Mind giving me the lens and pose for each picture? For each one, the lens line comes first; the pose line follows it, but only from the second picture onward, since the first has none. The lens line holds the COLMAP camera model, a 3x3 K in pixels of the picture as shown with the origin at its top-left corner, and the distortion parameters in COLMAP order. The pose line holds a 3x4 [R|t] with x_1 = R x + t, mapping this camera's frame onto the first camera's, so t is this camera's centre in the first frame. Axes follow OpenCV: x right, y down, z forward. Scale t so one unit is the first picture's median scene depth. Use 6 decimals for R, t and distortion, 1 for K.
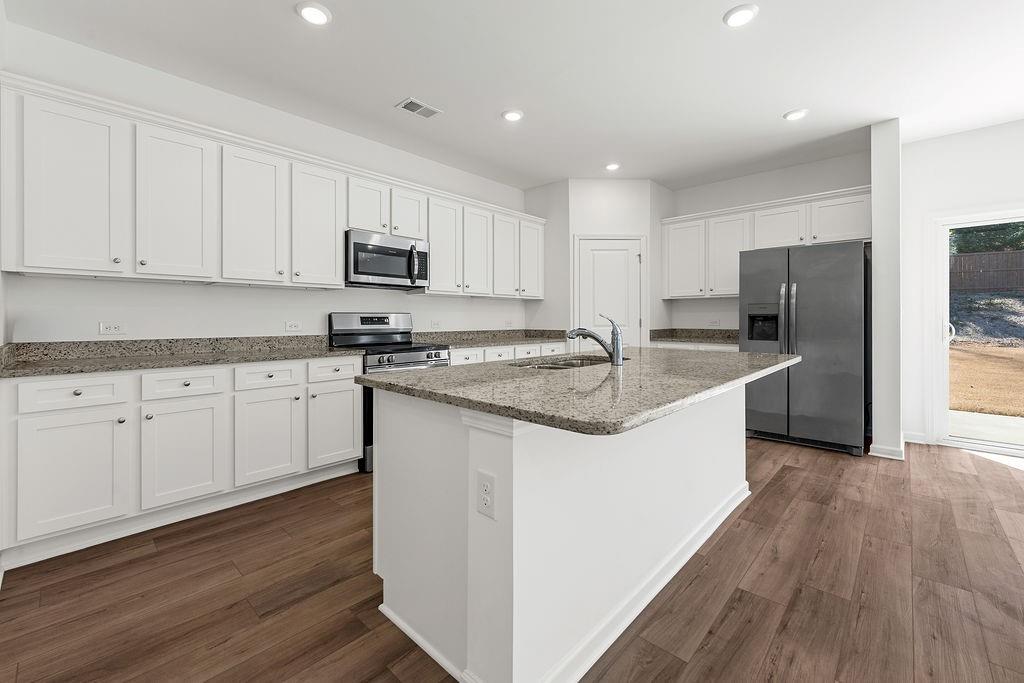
lens RADIAL K [[423.8, 0, 494.4], [0, 423.8, 318.7], [0, 0, 1]] dist [-0.001010, -0.000876]
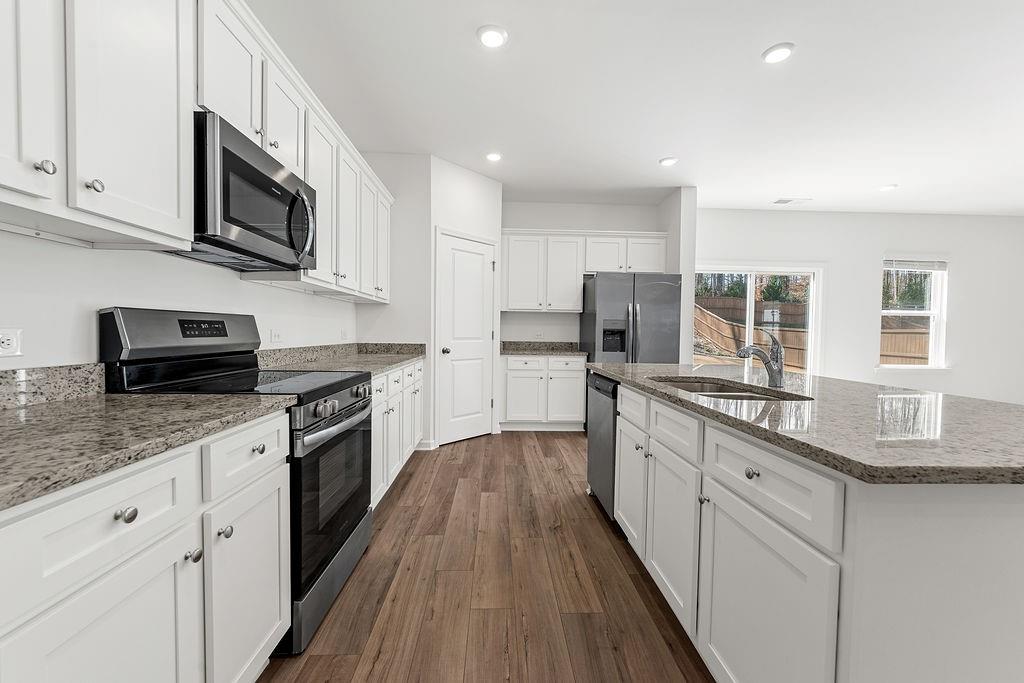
lens RADIAL K [[423.8, 0, 518.8], [0, 423.8, 345.5], [0, 0, 1]] dist [-0.001010, -0.000876]
pose [[0.673043, -0.012192, 0.739503, -0.377858], [-0.014965, 0.999435, 0.030098, 0.003616], [-0.739452, -0.031324, 0.672480, 0.406507]]
